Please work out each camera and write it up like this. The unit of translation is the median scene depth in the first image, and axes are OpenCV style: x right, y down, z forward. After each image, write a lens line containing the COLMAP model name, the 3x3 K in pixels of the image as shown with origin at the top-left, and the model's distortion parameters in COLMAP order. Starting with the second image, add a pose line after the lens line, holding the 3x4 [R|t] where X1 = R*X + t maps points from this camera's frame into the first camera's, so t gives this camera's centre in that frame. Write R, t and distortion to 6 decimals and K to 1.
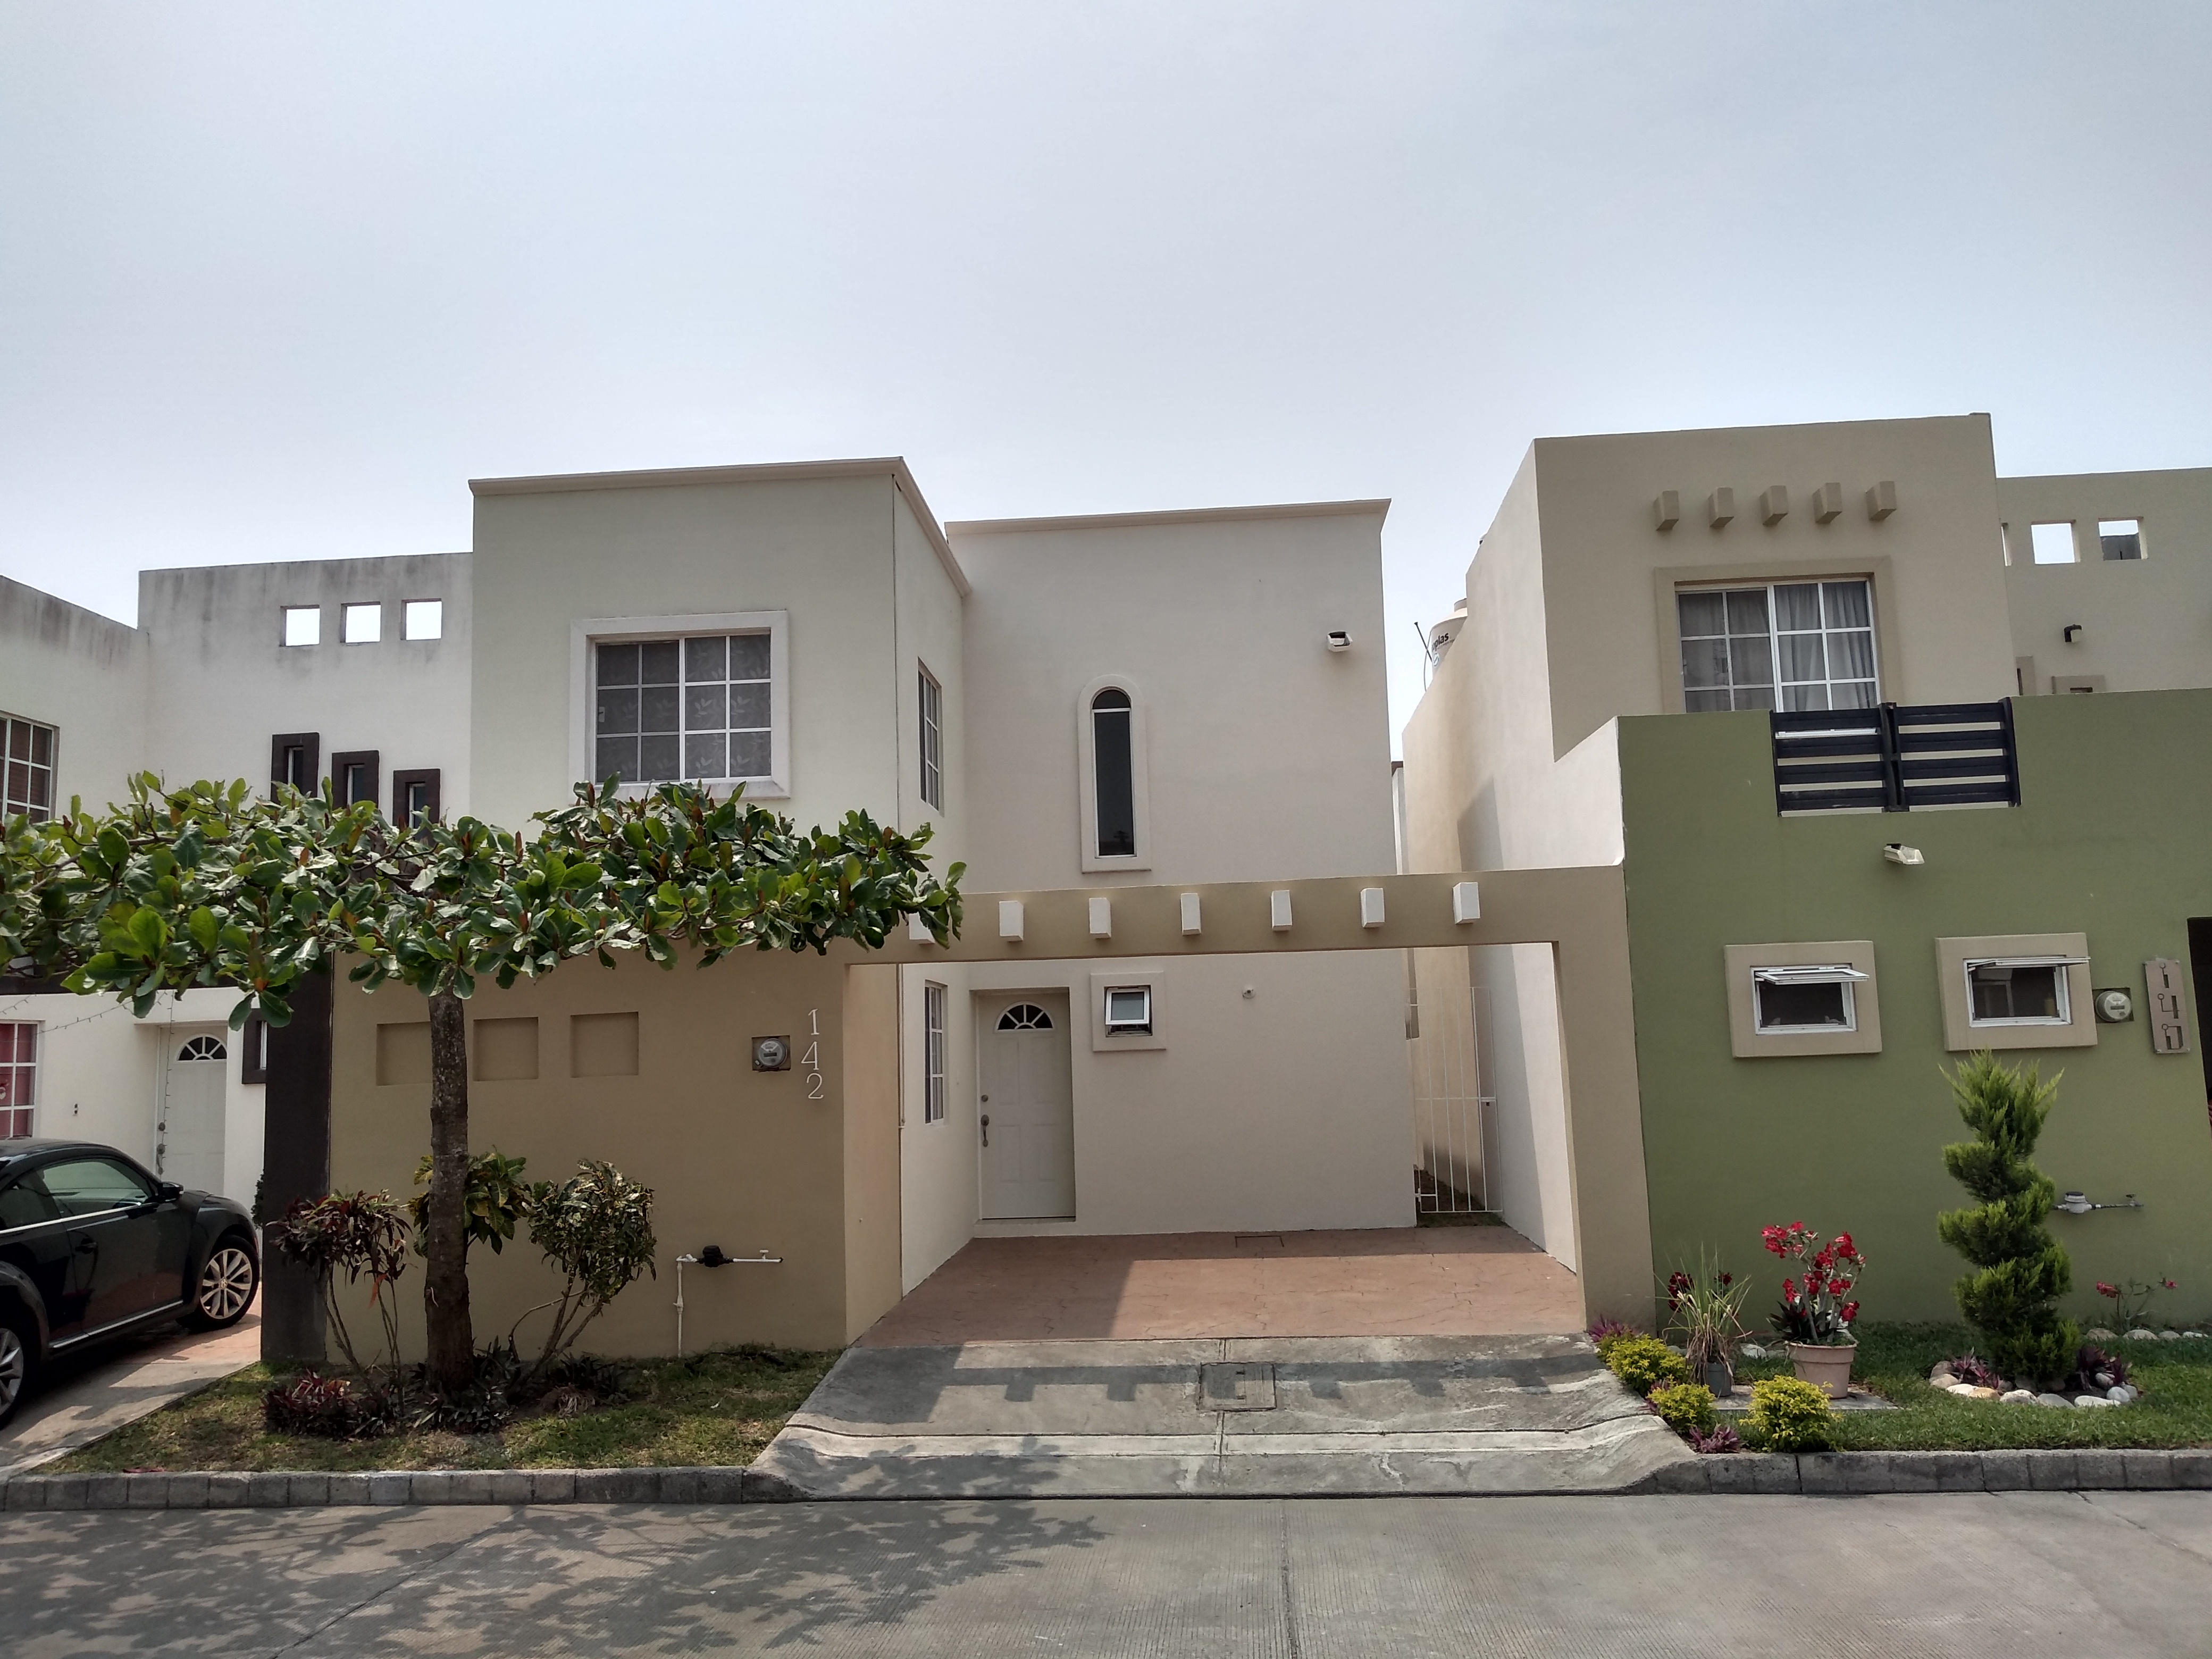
lens RADIAL K [[1717.1, 0, 1106.0], [0, 1717.1, 829.5], [0, 0, 1]] dist [0.064464, -0.127114]
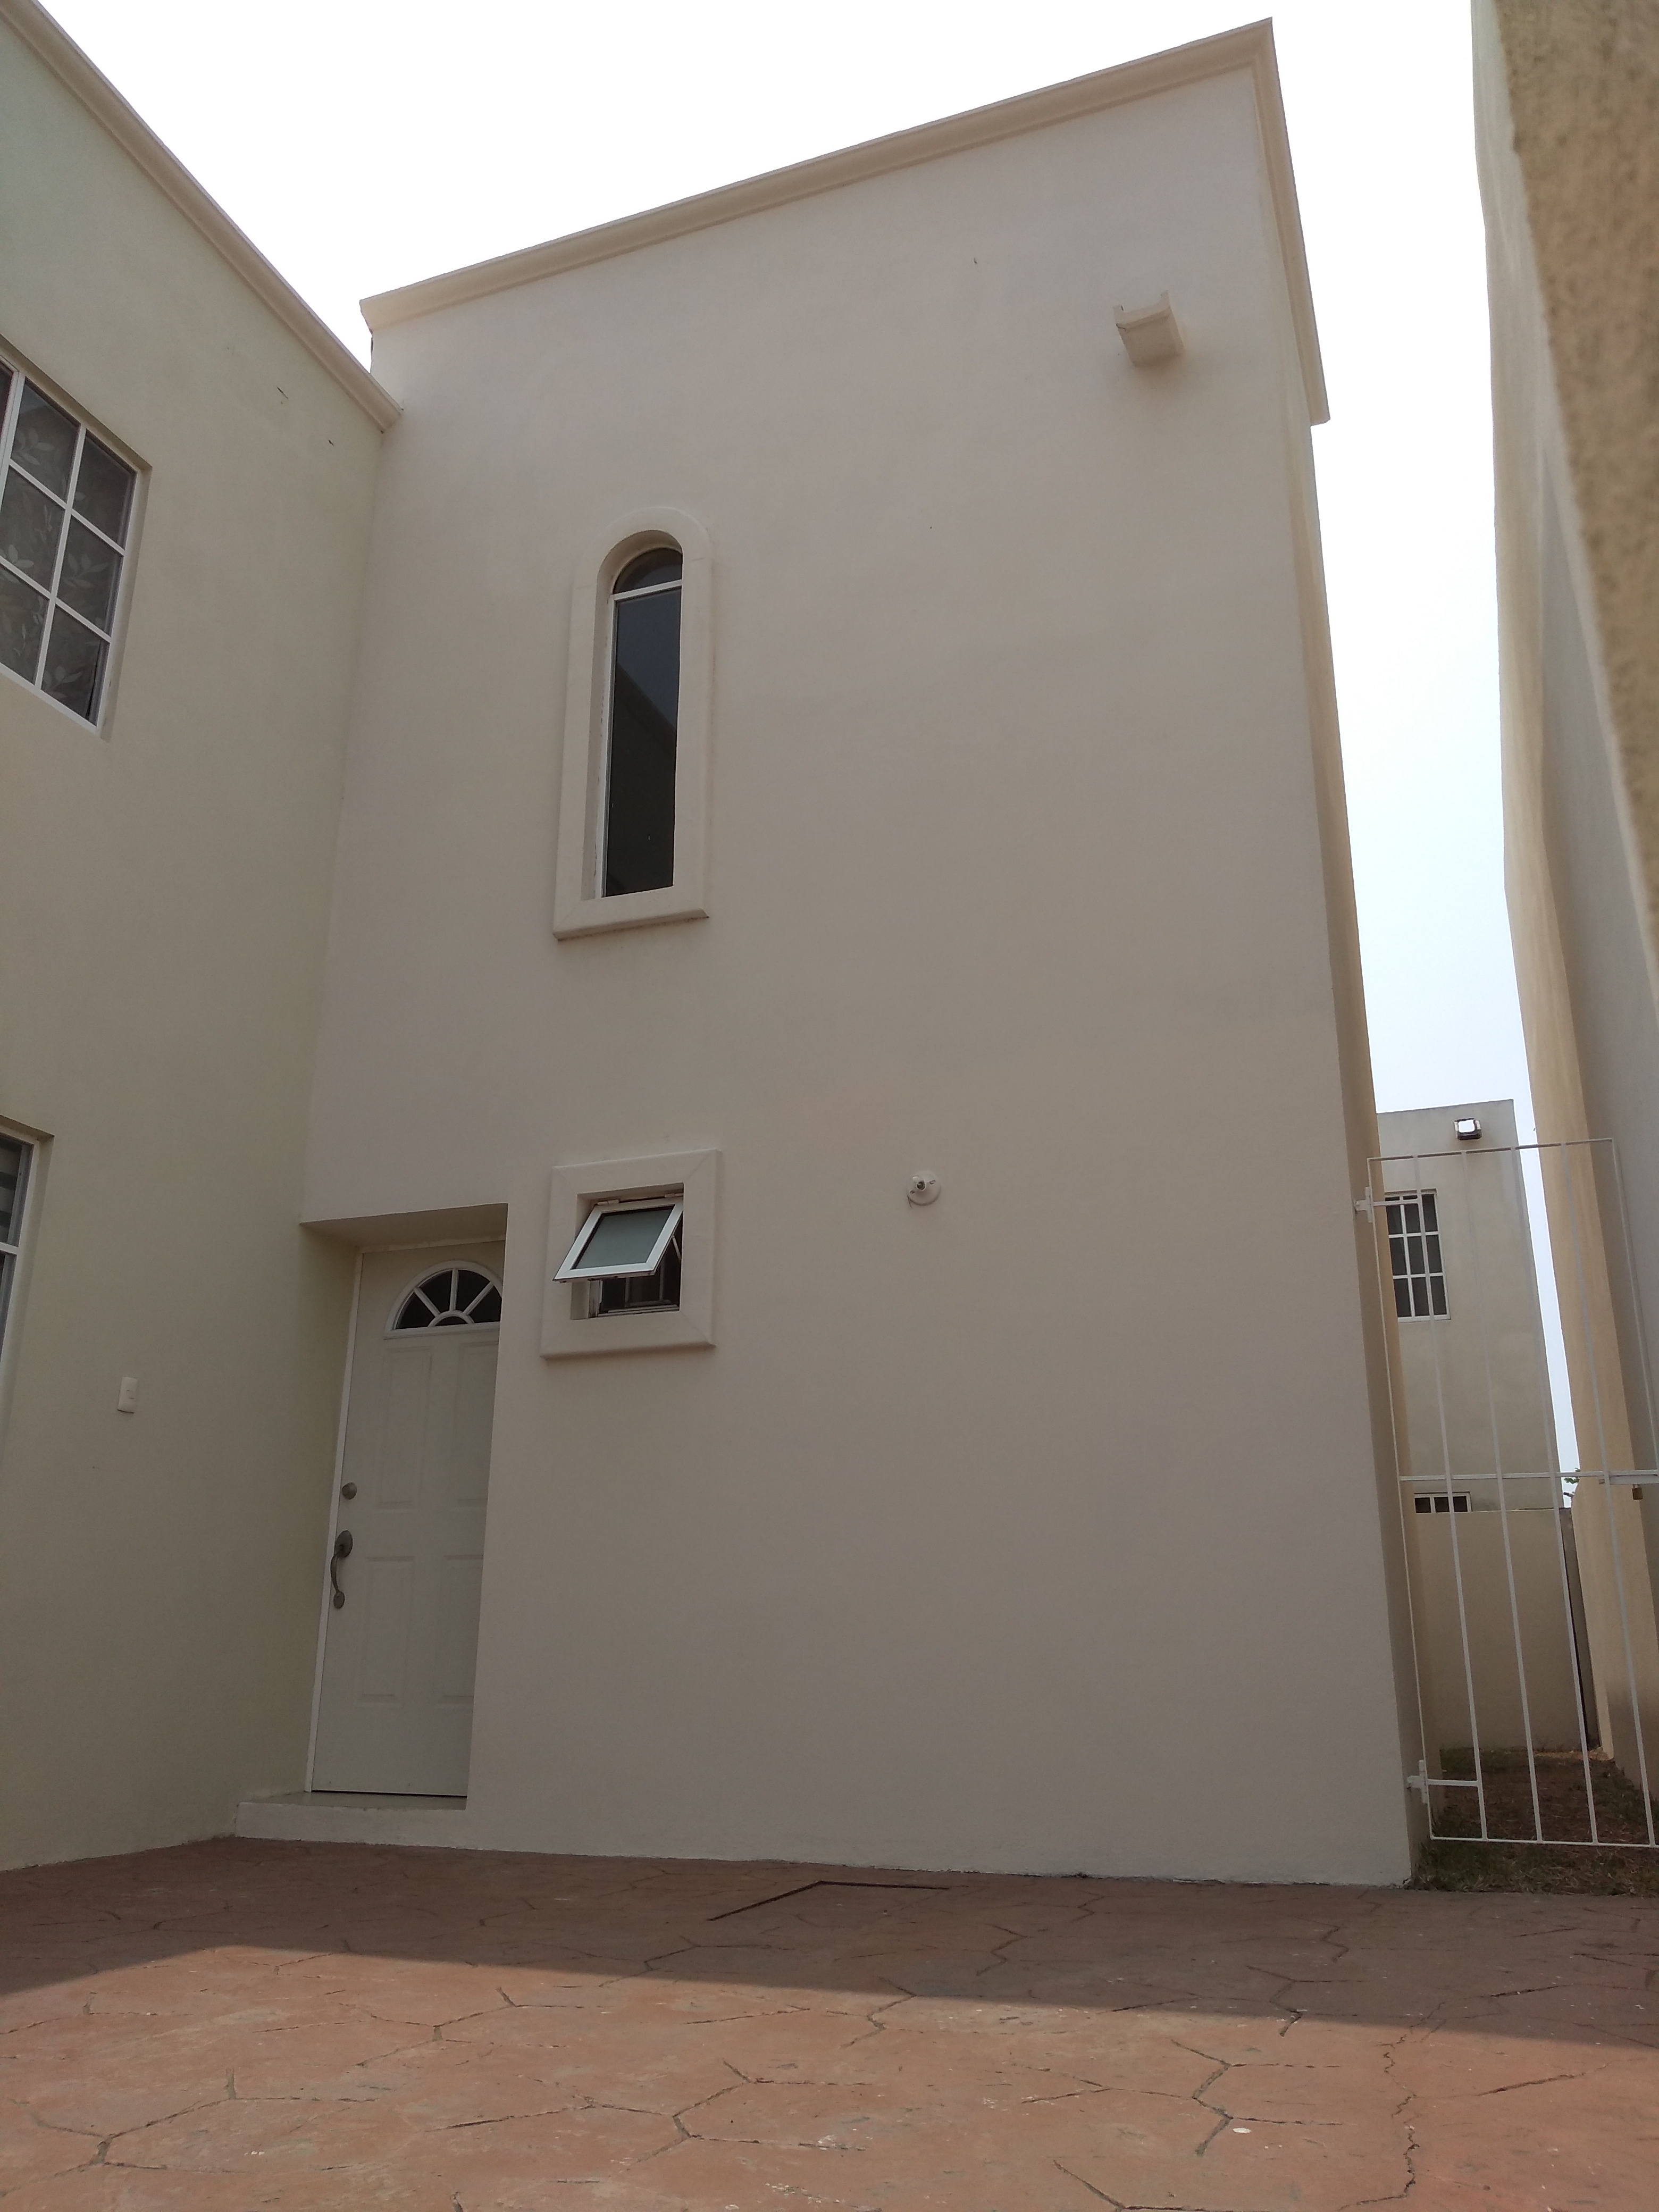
lens RADIAL K [[1717.1, 0, 829.5], [0, 1717.1, 1106.0], [0, 0, 1]] dist [0.064464, -0.127114]
pose [[0.957259, -0.055124, -0.283929, 0.169623], [-0.000487, 0.981362, -0.192170, 0.148376], [0.289230, 0.184095, 0.939391, 0.636575]]
